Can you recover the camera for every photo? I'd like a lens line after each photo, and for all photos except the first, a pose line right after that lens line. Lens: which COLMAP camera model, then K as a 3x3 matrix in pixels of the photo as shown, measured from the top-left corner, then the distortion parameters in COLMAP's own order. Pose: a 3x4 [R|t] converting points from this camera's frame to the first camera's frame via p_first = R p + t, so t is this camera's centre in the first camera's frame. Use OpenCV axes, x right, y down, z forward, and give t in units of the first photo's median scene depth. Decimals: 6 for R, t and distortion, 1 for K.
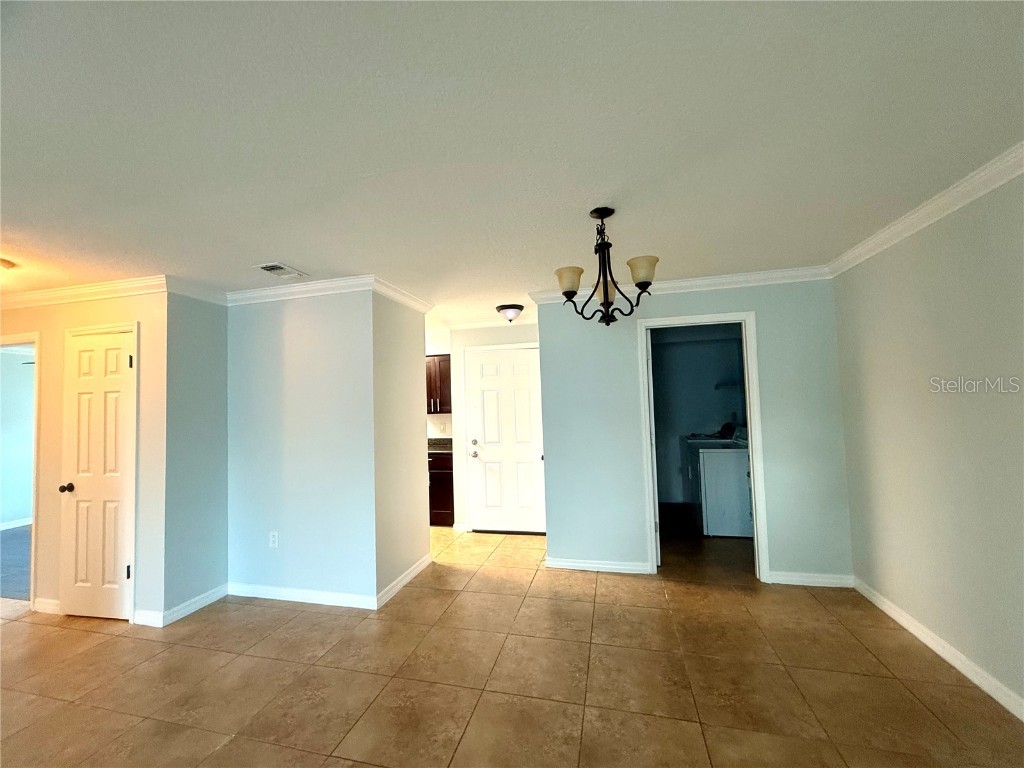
lens RADIAL K [[406.7, 0, 509.4], [0, 406.7, 385.7], [0, 0, 1]] dist [0.001171, 0.000120]
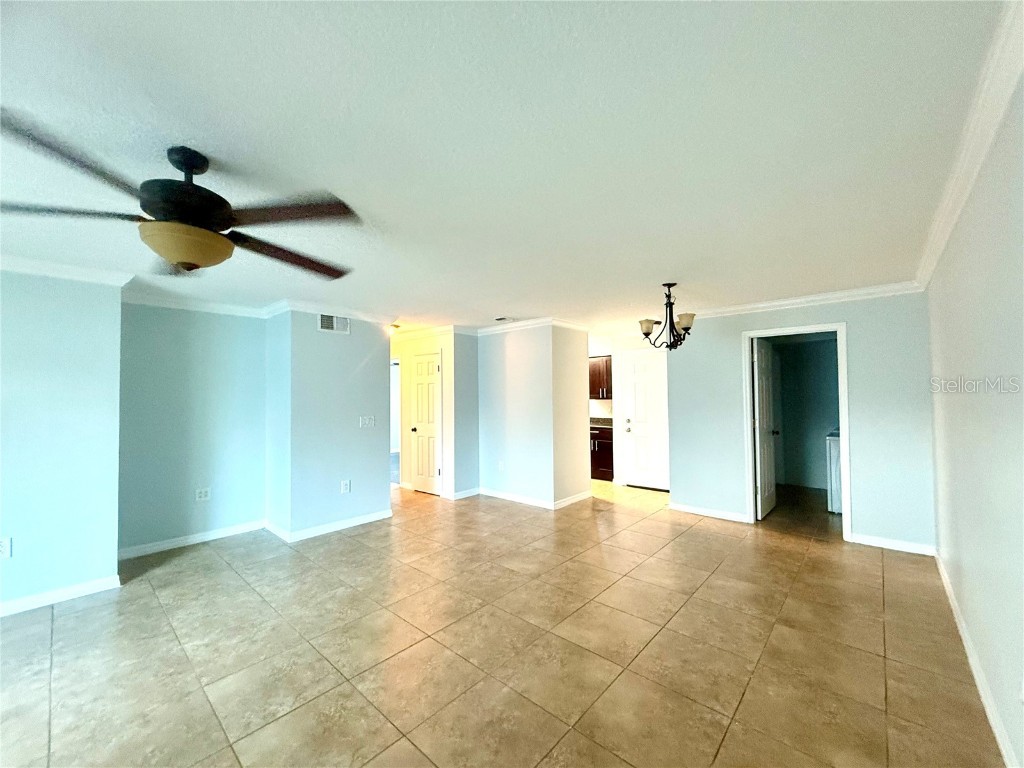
lens RADIAL K [[406.7, 0, 509.4], [0, 406.7, 385.7], [0, 0, 1]] dist [0.001171, 0.000120]
pose [[0.885138, 0.011455, -0.465188, 0.298572], [0.004122, 0.999465, 0.032454, -0.037539], [0.465311, -0.030643, 0.884617, -0.589127]]
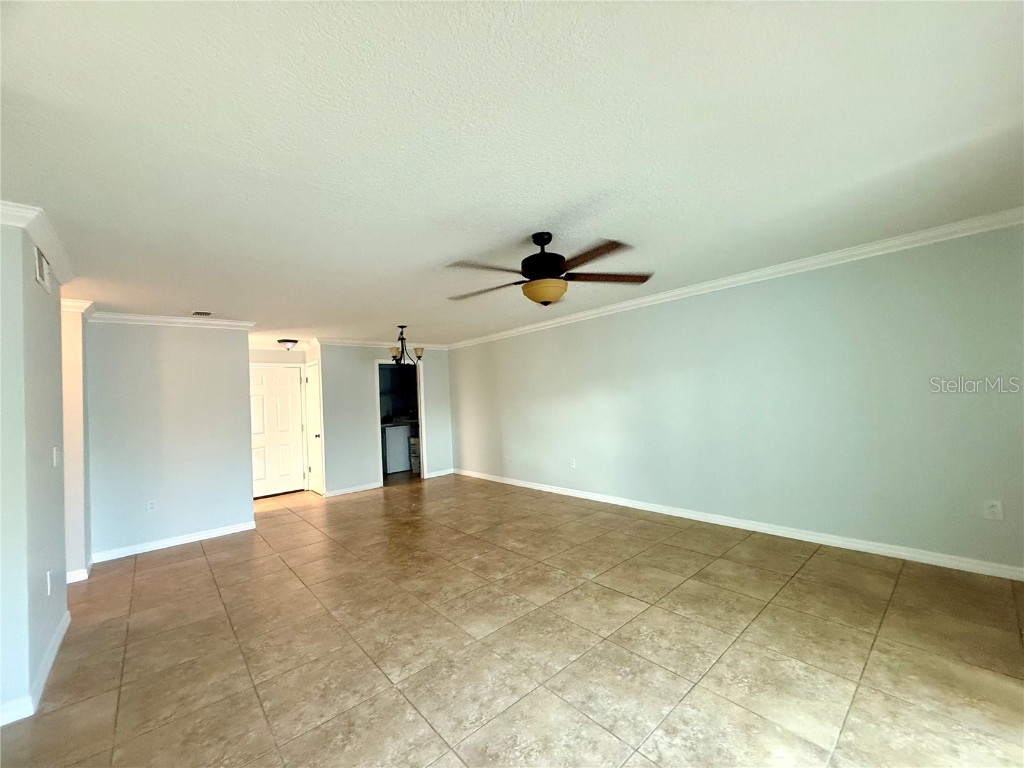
lens RADIAL K [[406.7, 0, 509.4], [0, 406.7, 385.7], [0, 0, 1]] dist [0.001171, 0.000120]
pose [[0.567385, 0.026167, 0.823037, -1.055774], [-0.003436, 0.999562, -0.029411, 0.023728], [-0.823446, 0.013859, 0.567226, -0.733807]]
